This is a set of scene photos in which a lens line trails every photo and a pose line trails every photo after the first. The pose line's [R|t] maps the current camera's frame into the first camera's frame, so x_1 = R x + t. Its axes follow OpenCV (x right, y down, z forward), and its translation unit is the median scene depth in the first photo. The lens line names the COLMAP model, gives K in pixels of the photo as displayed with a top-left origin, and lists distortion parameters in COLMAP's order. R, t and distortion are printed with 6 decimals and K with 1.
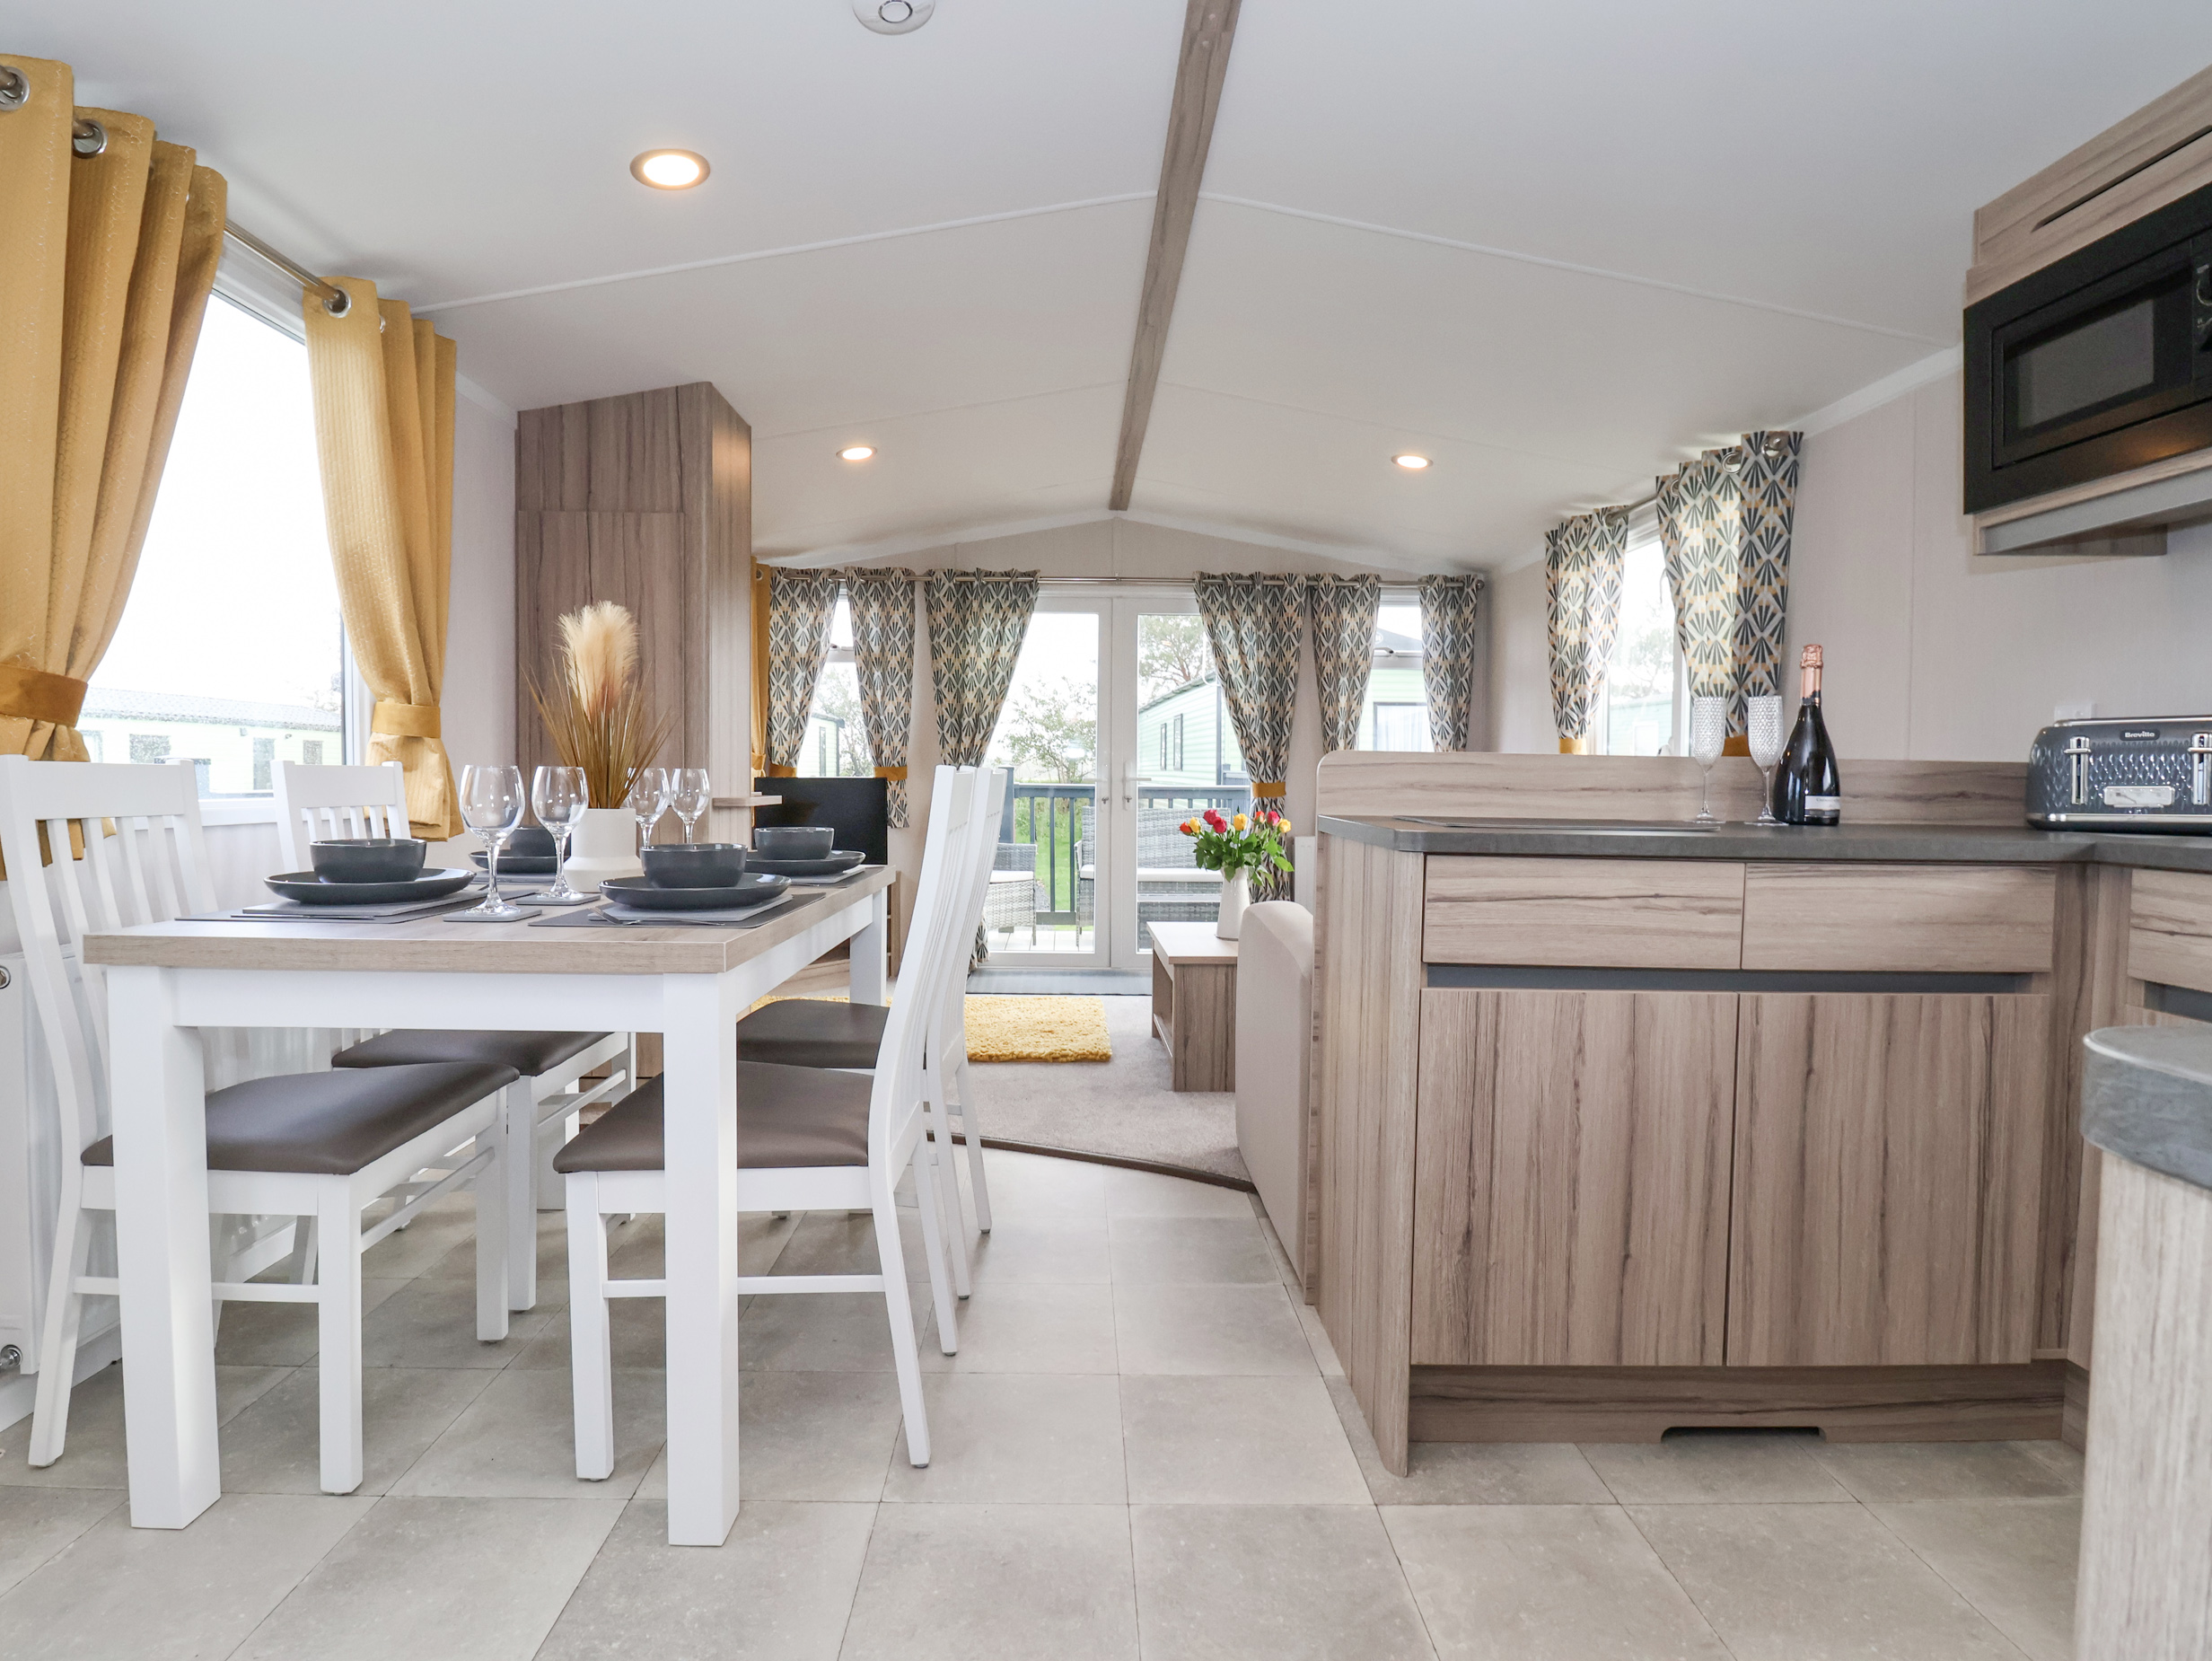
lens RADIAL K [[1141.0, 0, 1081.2], [0, 1141.0, 827.0], [0, 0, 1]] dist [0.003989, -0.014469]
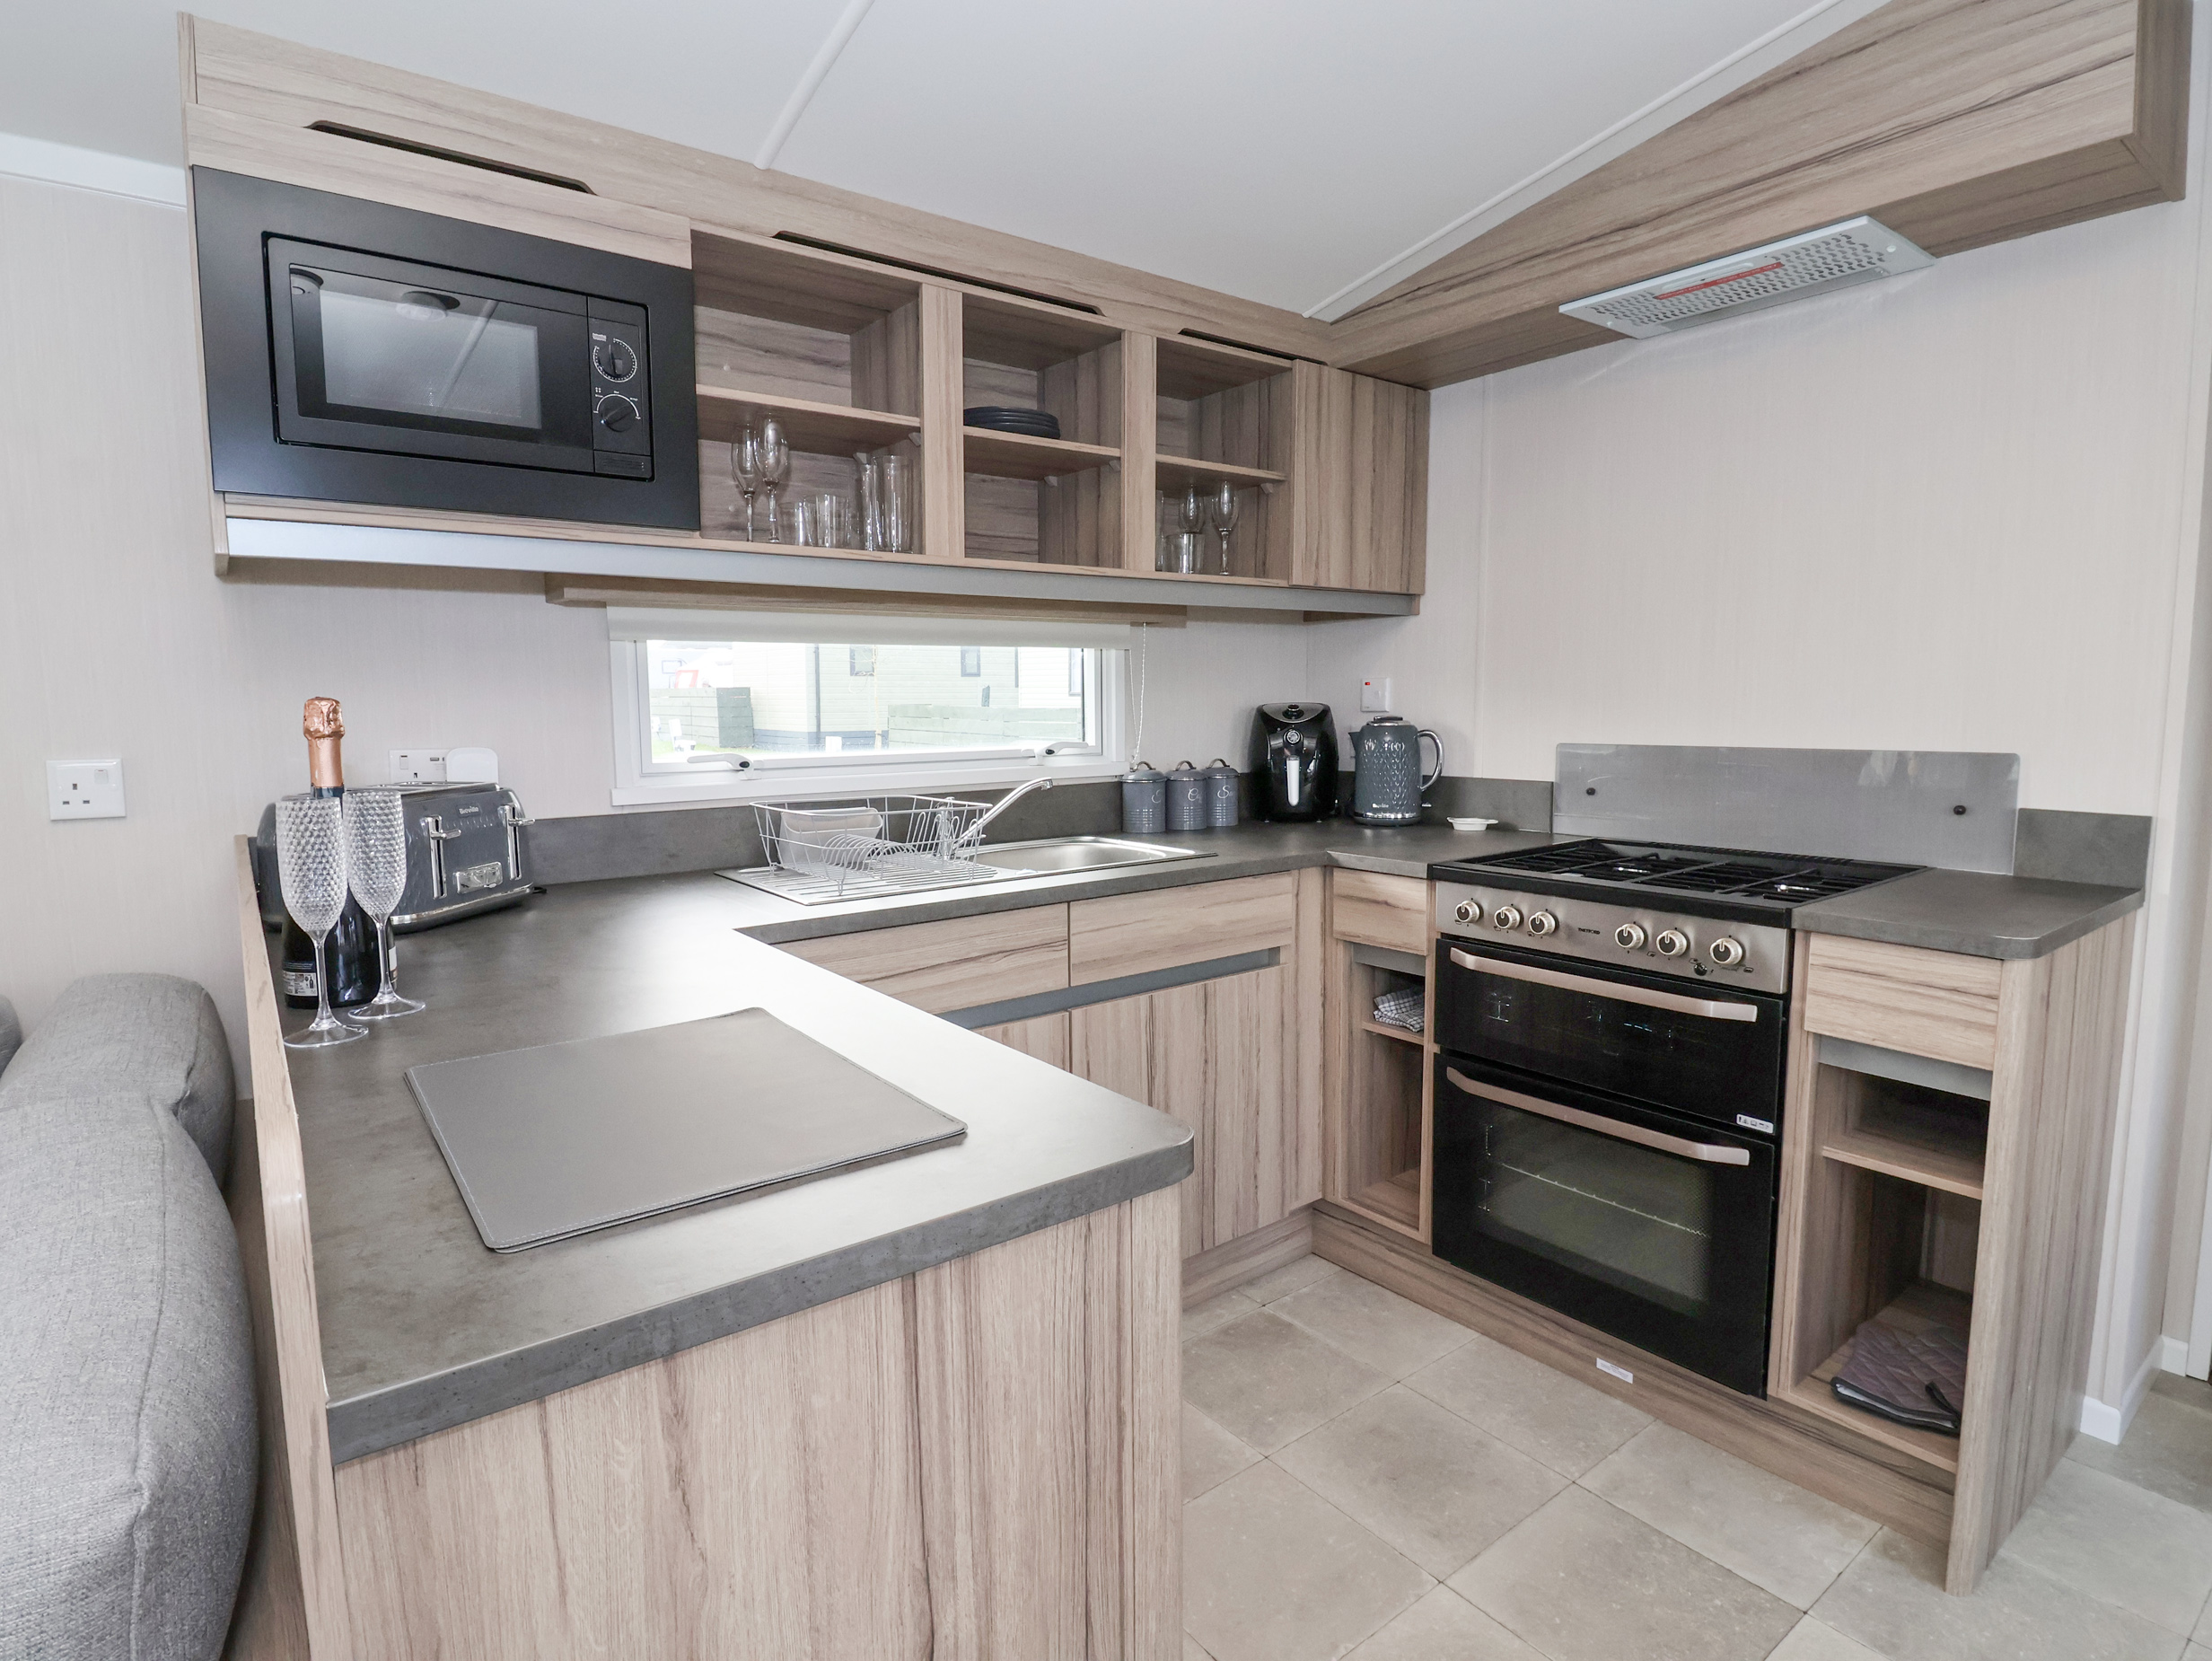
lens RADIAL K [[1141.0, 0, 1081.2], [0, 1141.0, 827.0], [0, 0, 1]] dist [0.003989, -0.014469]
pose [[-0.587661, -0.092924, 0.803753, -0.036702], [0.040047, 0.988825, 0.143601, -0.091646], [-0.808115, 0.116577, -0.577373, 0.581236]]
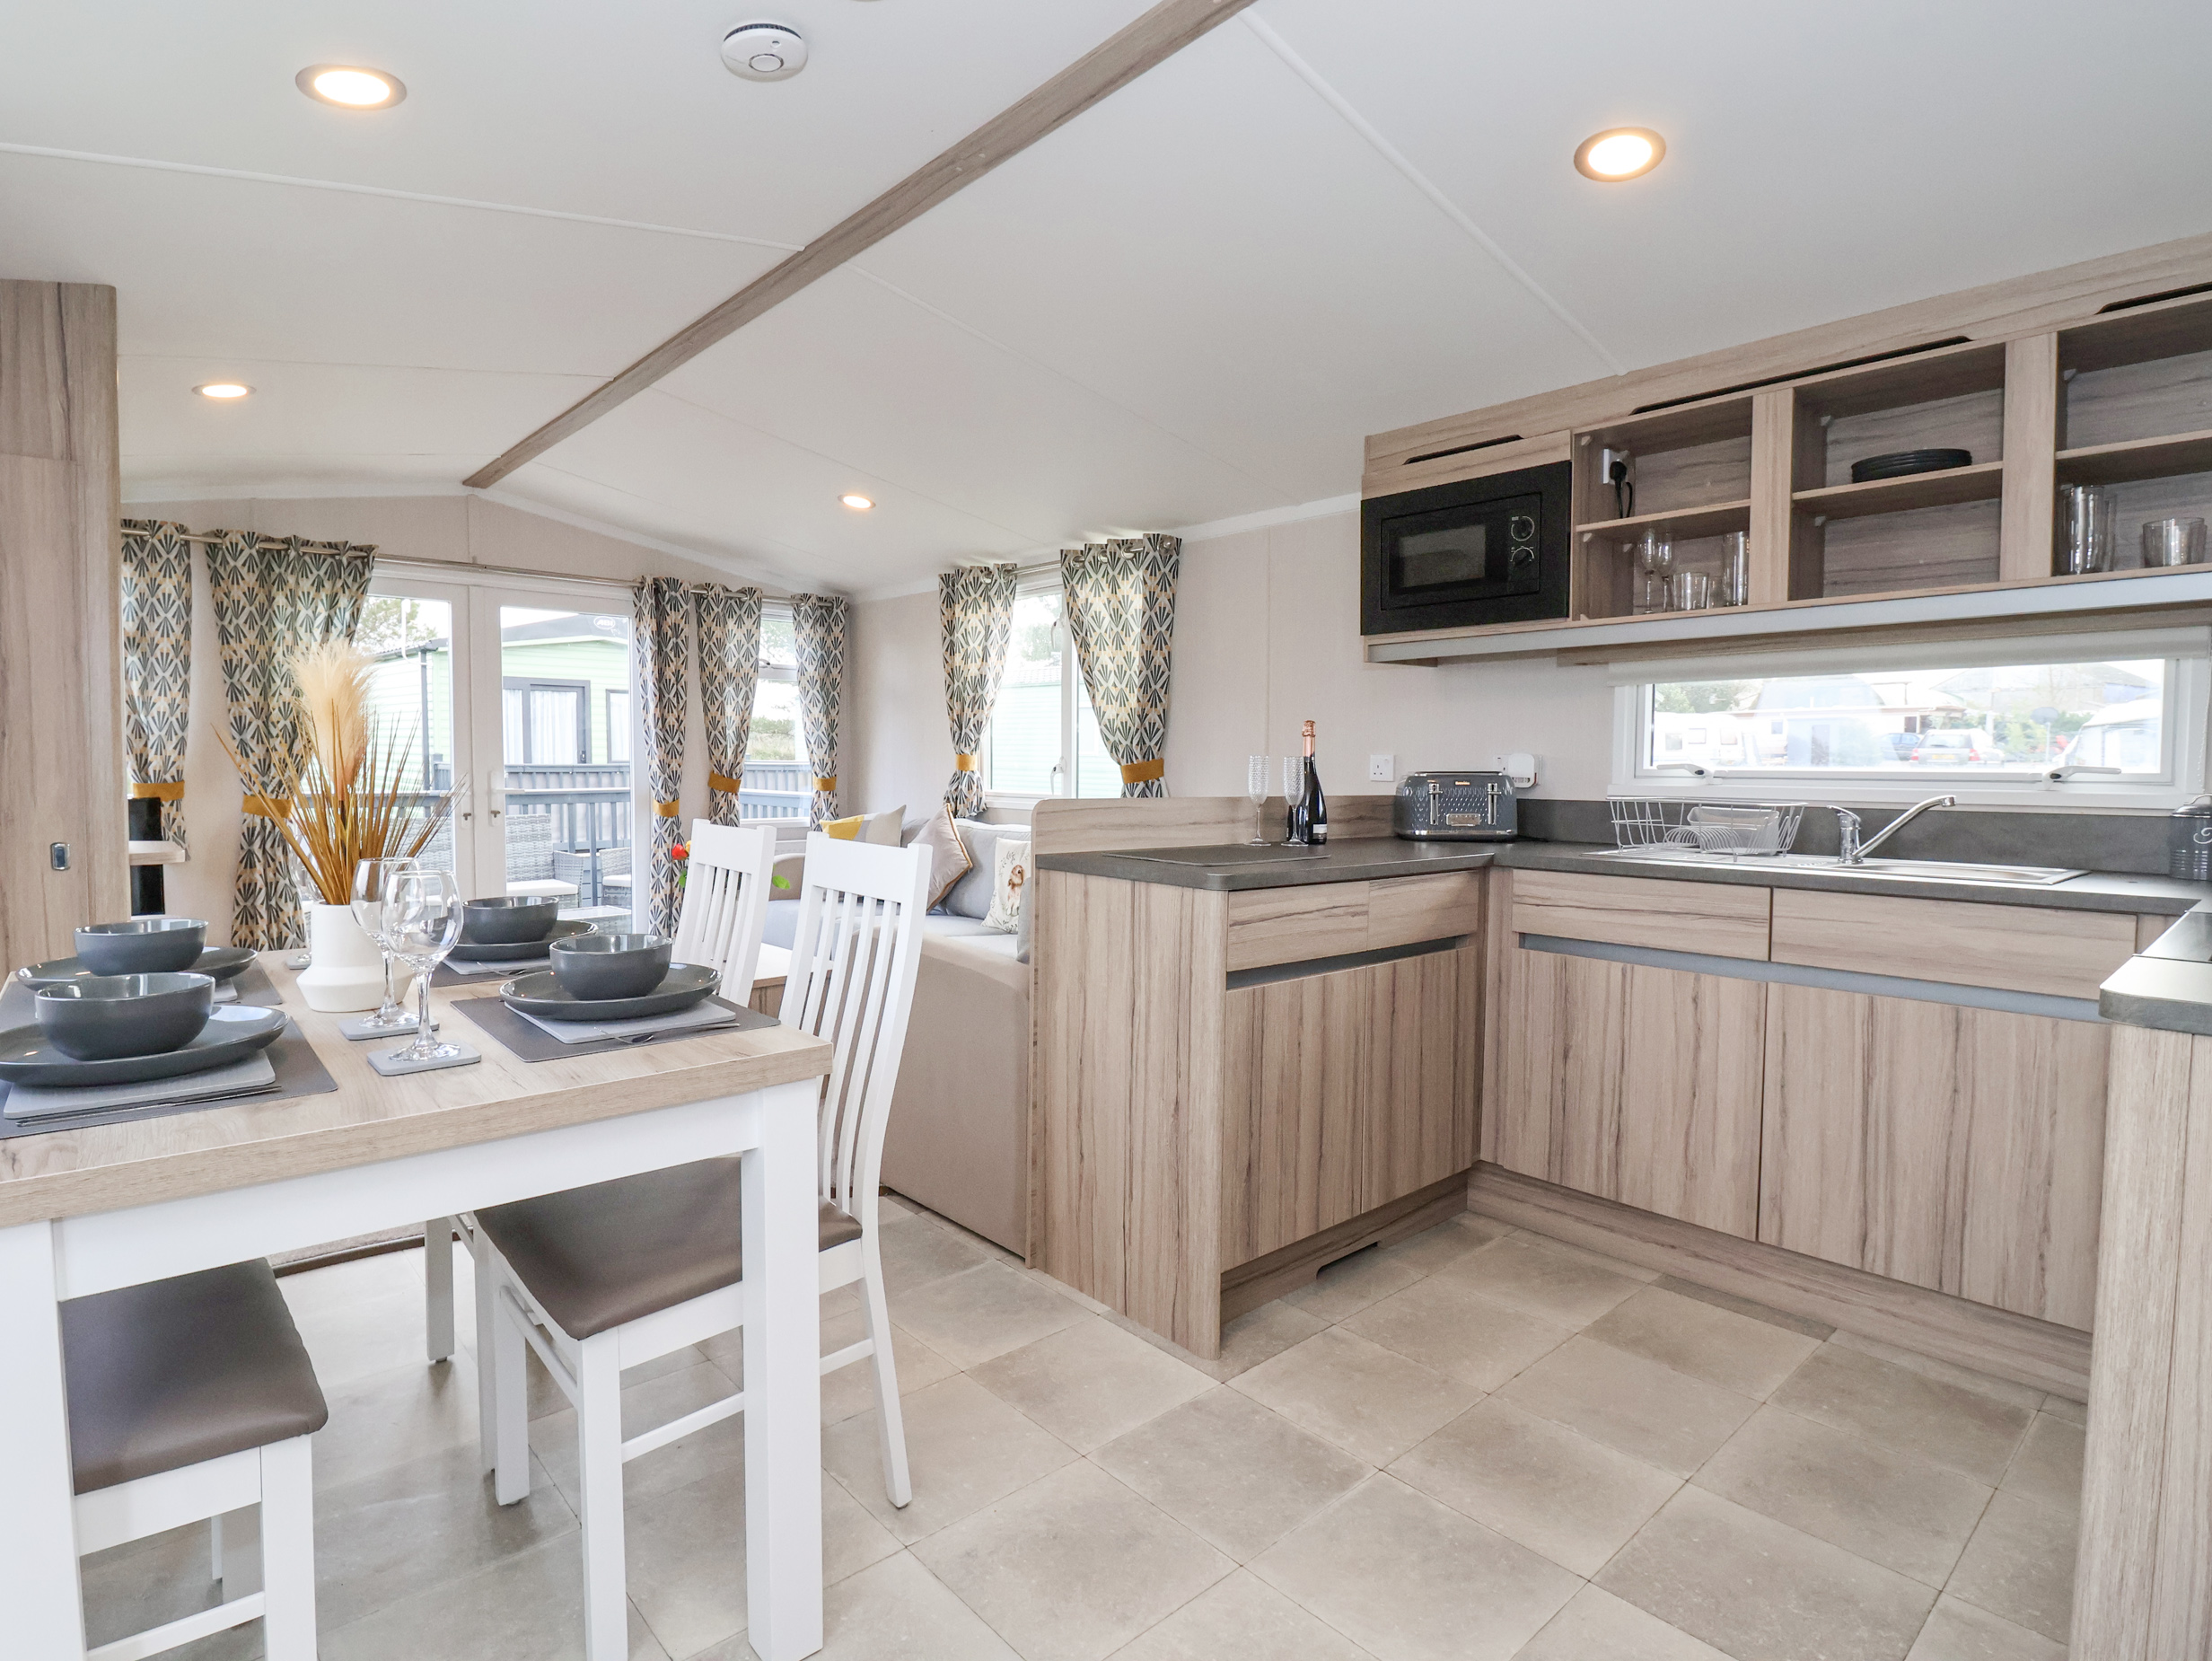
lens RADIAL K [[1141.0, 0, 1081.2], [0, 1141.0, 827.0], [0, 0, 1]] dist [0.003989, -0.014469]
pose [[0.760117, -0.041740, 0.648444, -0.304388], [0.030146, 0.999125, 0.028976, -0.042148], [-0.649086, -0.002477, 0.760711, 0.041491]]
